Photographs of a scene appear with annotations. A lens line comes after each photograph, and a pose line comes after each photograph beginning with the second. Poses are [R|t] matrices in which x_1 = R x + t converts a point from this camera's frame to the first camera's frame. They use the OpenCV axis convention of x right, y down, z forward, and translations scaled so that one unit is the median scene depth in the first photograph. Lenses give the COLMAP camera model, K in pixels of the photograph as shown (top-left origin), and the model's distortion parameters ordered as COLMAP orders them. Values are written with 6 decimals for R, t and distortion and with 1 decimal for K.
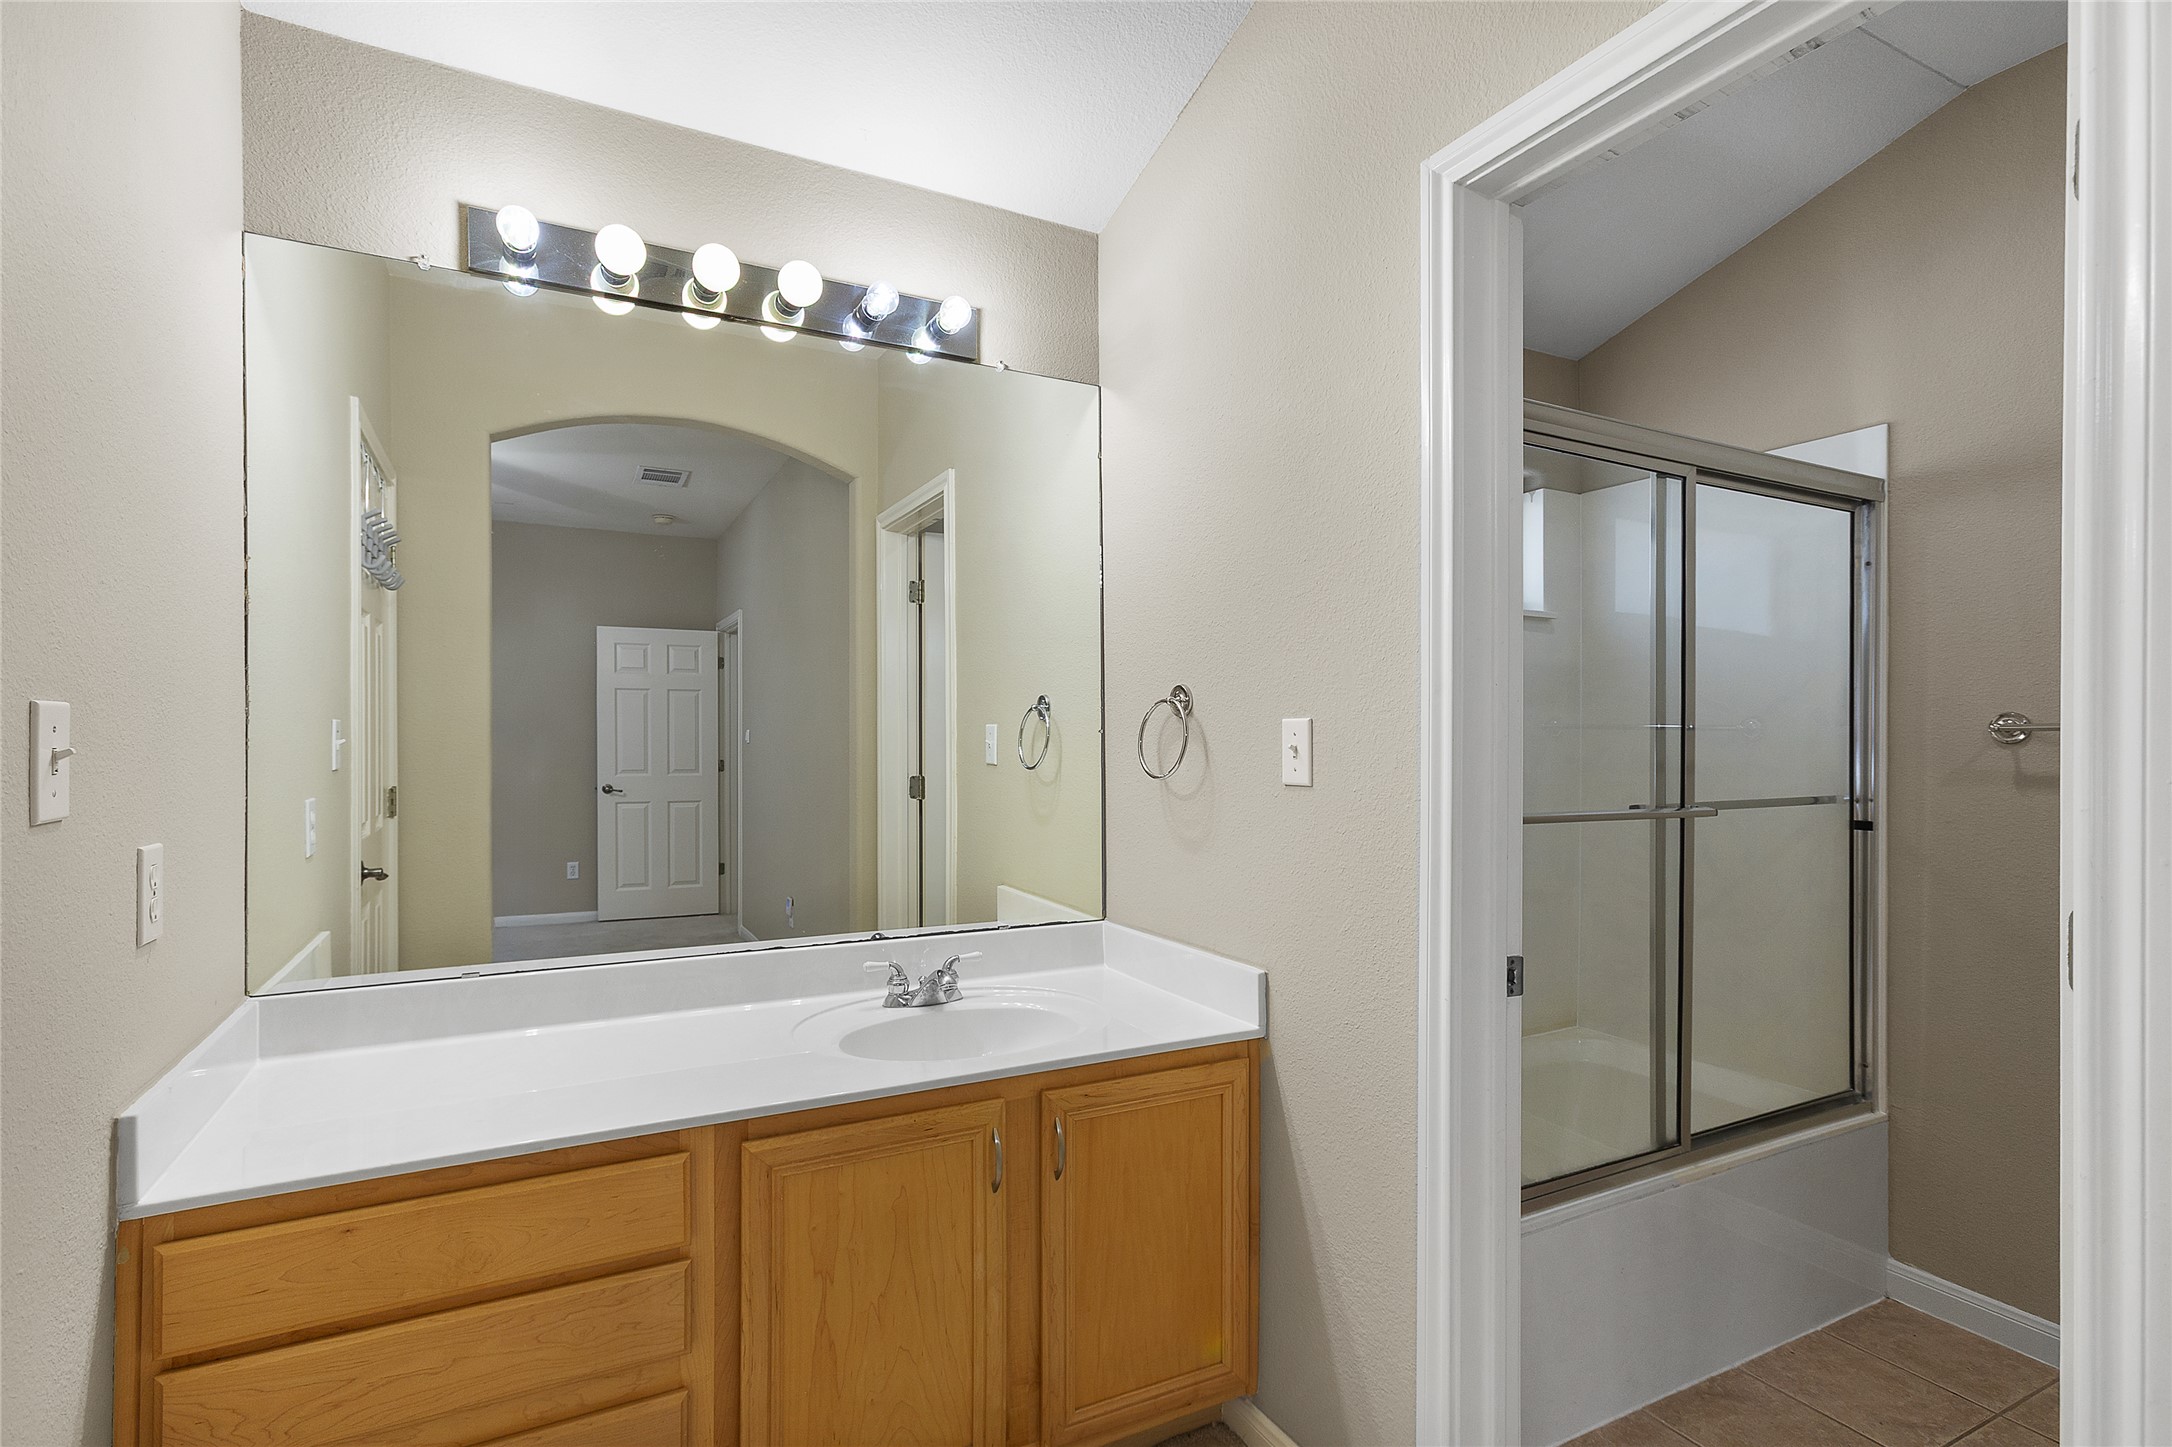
lens RADIAL K [[1002.1, 0, 1044.9], [0, 1002.1, 735.5], [0, 0, 1]] dist [-0.007253, 0.001706]
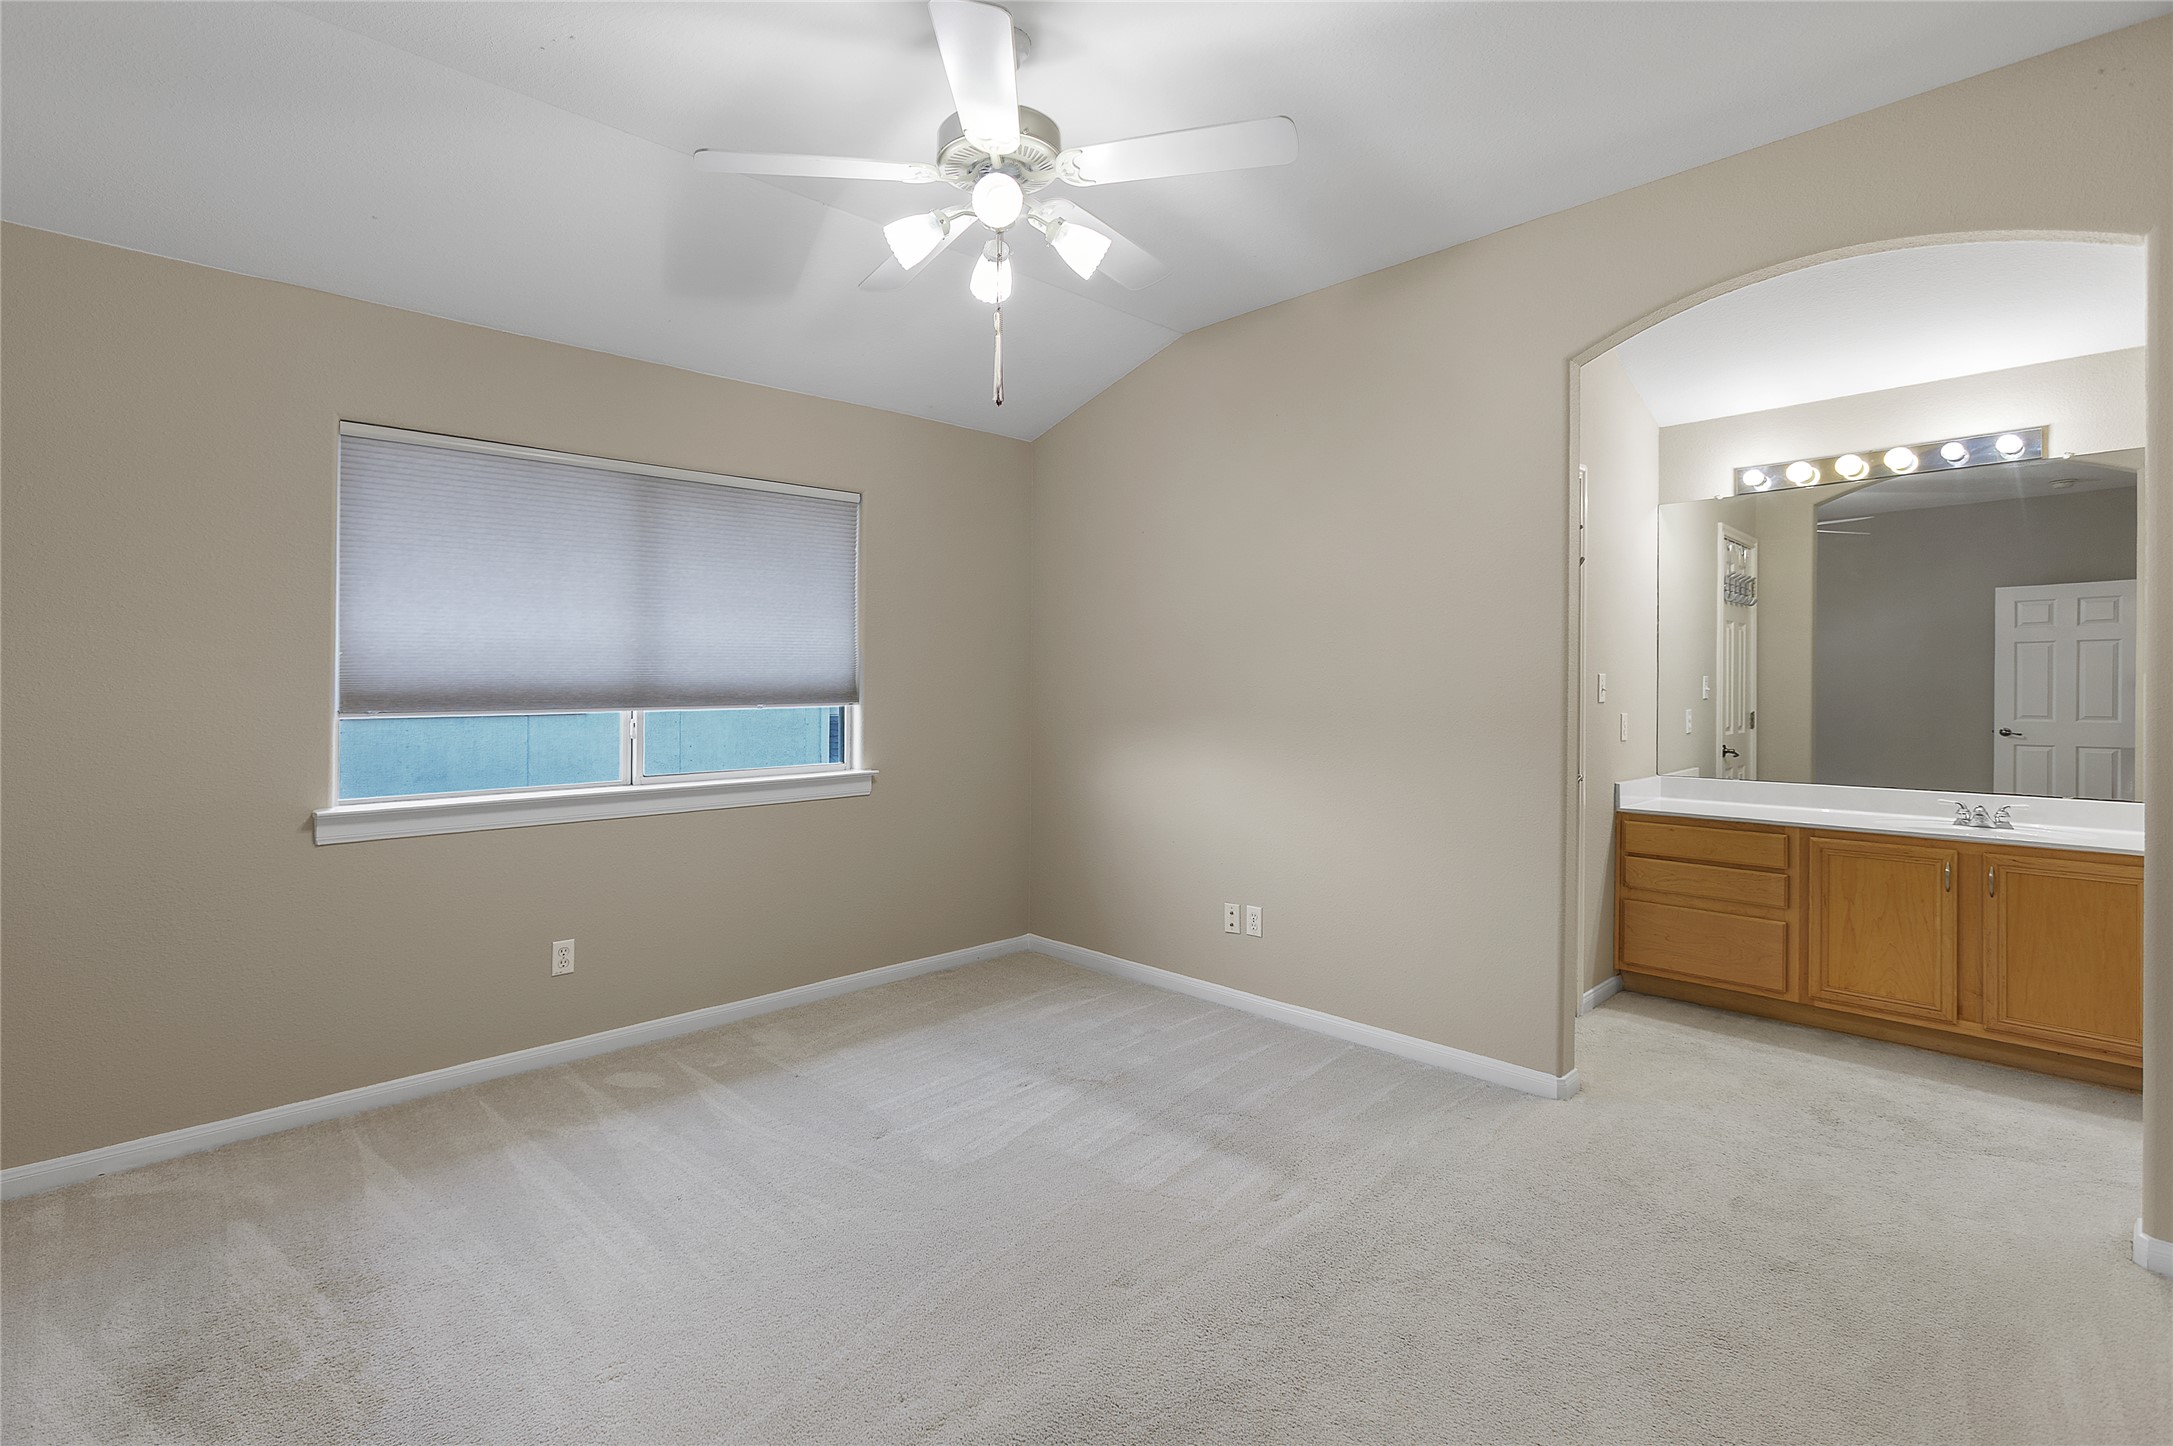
lens RADIAL K [[1002.5, 0, 1104.6], [0, 1002.5, 712.8], [0, 0, 1]] dist [-0.007253, 0.001706]
pose [[0.309541, 0.017077, -0.950733, 1.259878], [0.006211, 0.999781, 0.019981, 0.013790], [0.950866, -0.012090, 0.309367, -1.227018]]
